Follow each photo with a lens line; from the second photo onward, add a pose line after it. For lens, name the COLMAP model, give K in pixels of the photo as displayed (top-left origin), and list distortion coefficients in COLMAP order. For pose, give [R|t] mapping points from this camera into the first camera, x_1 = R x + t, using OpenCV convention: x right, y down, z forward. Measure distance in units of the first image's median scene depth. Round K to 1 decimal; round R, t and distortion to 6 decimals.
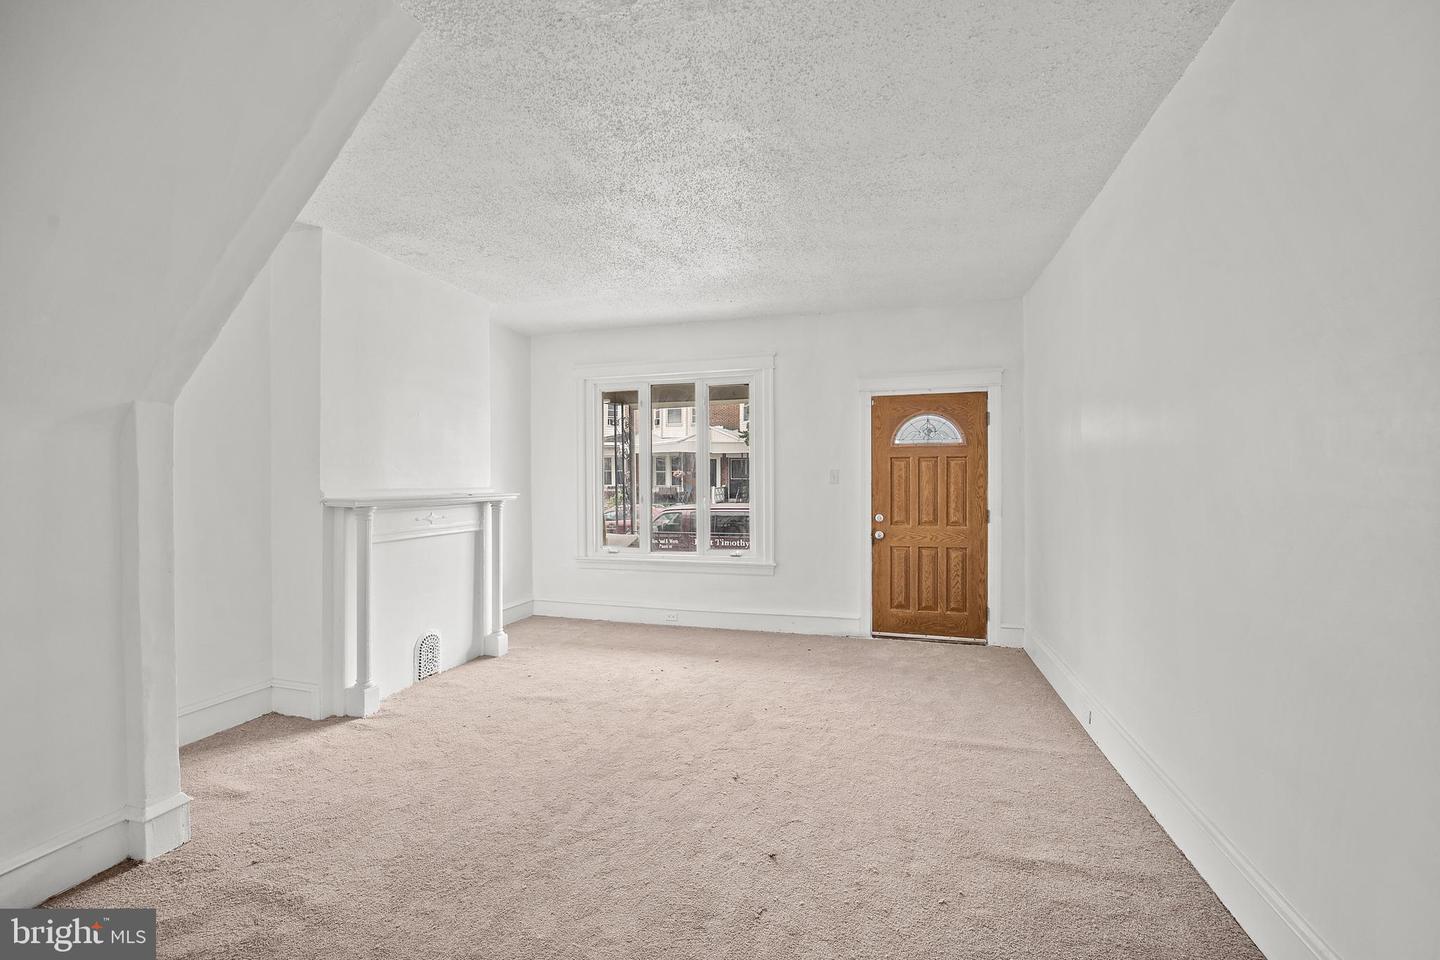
lens RADIAL K [[588.6, 0, 724.9], [0, 588.6, 480.7], [0, 0, 1]] dist [-0.021817, 0.000489]
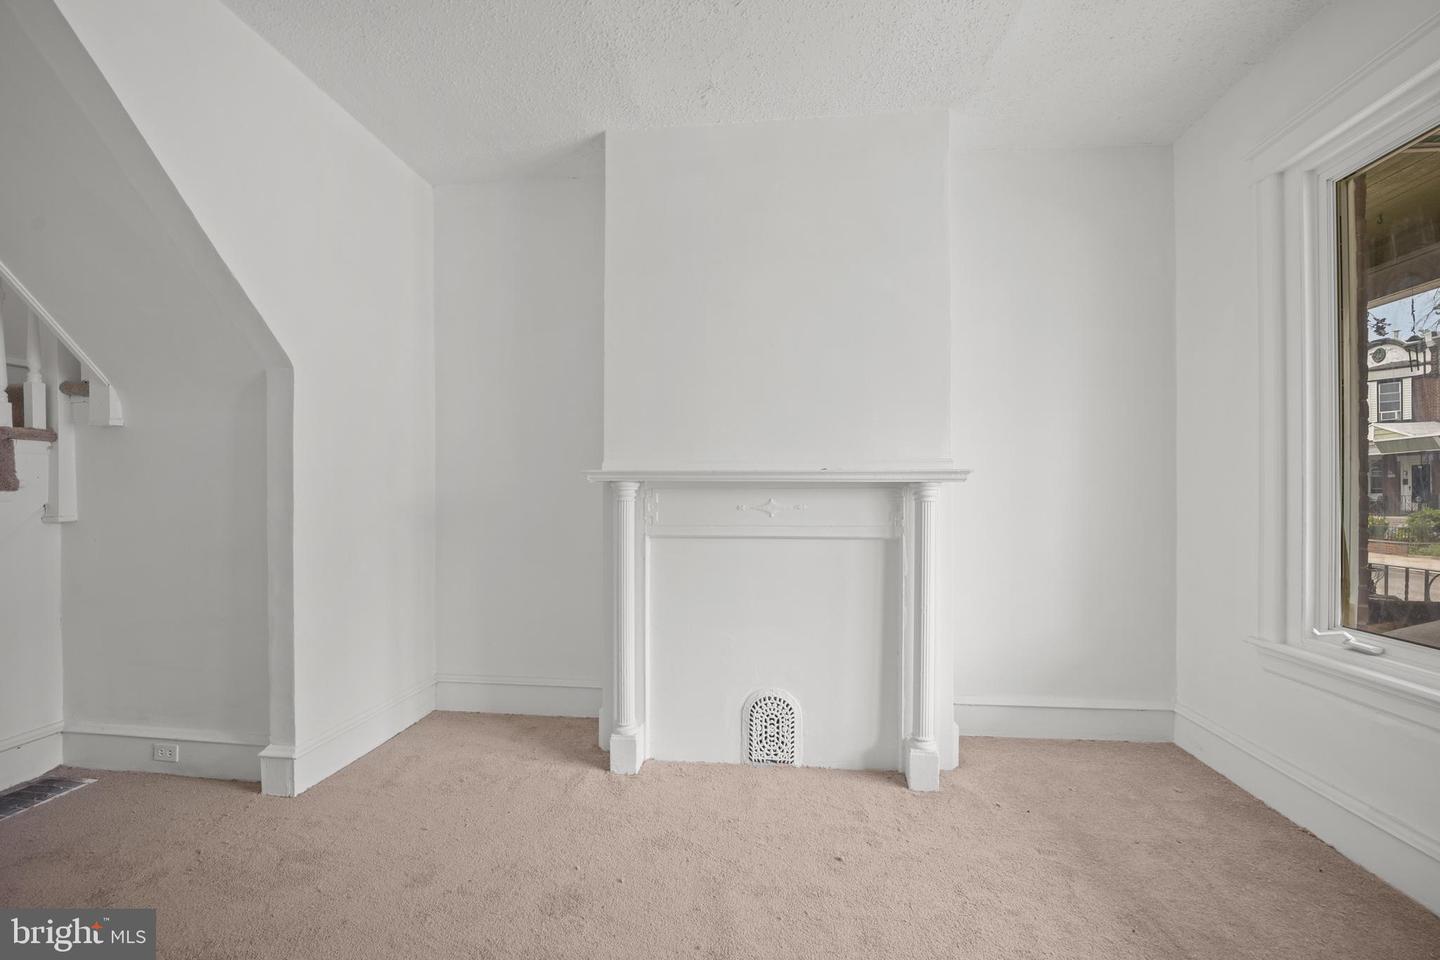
lens RADIAL K [[588.6, 0, 707.9], [0, 588.6, 495.0], [0, 0, 1]] dist [-0.021817, 0.000489]
pose [[0.149170, 0.000175, -0.988812, 0.102073], [-0.000455, 1.000000, 0.000109, 0.049507], [0.988812, 0.000434, 0.149170, 0.839655]]
